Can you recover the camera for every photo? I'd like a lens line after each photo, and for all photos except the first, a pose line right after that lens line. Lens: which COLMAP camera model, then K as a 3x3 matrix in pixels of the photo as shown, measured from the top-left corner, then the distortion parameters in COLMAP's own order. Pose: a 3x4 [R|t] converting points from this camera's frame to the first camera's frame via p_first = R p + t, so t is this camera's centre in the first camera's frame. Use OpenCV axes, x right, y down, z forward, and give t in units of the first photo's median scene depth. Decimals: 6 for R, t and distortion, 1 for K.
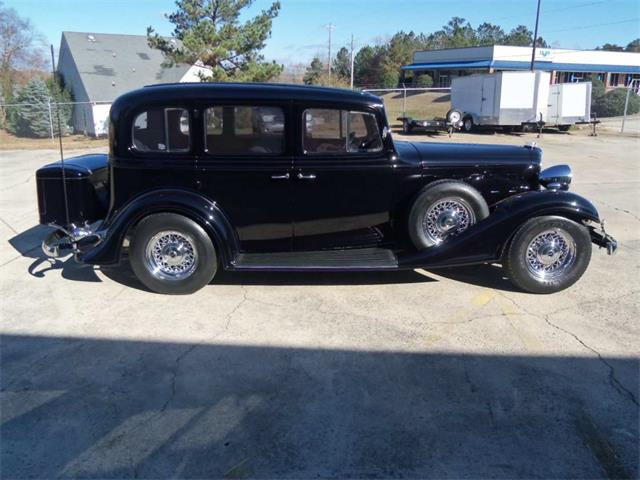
lens RADIAL K [[514.3, 0, 313.1], [0, 514.3, 212.3], [0, 0, 1]] dist [-0.070024, 0.040869]
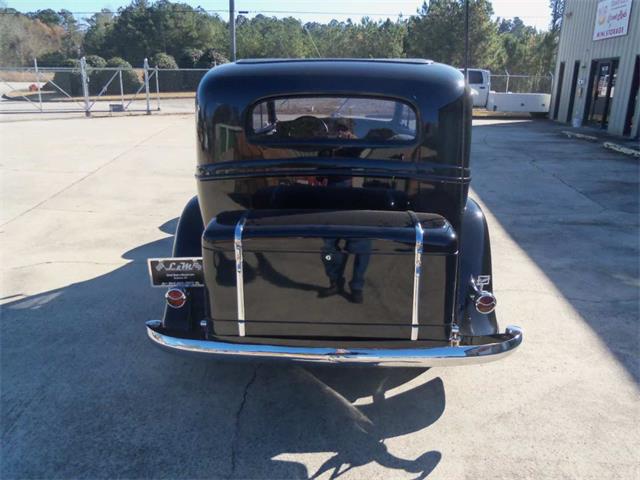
lens RADIAL K [[514.3, 0, 313.1], [0, 514.3, 212.3], [0, 0, 1]] dist [-0.070024, 0.040869]
pose [[0.055782, -0.260732, 0.963798, -0.699850], [0.226846, 0.943366, 0.242076, -0.176325], [-0.972332, 0.205130, 0.111769, 0.740248]]
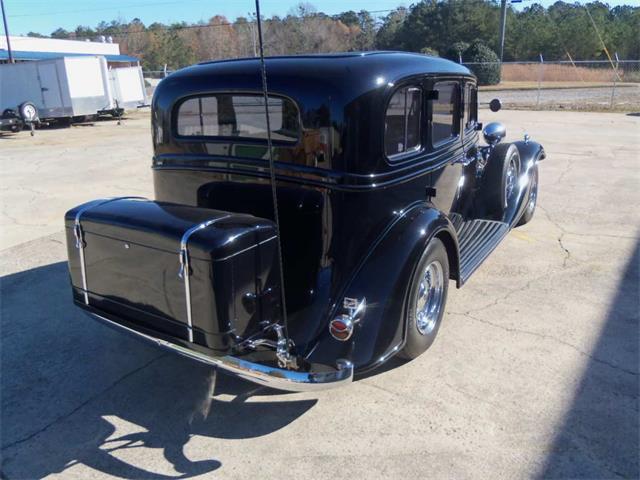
lens RADIAL K [[514.3, 0, 313.1], [0, 514.3, 212.3], [0, 0, 1]] dist [-0.070024, 0.040869]
pose [[0.549164, -0.236769, 0.801473, -0.594078], [0.220134, 0.966141, 0.134580, -0.106815], [-0.806201, 0.102526, 0.582691, 0.456232]]
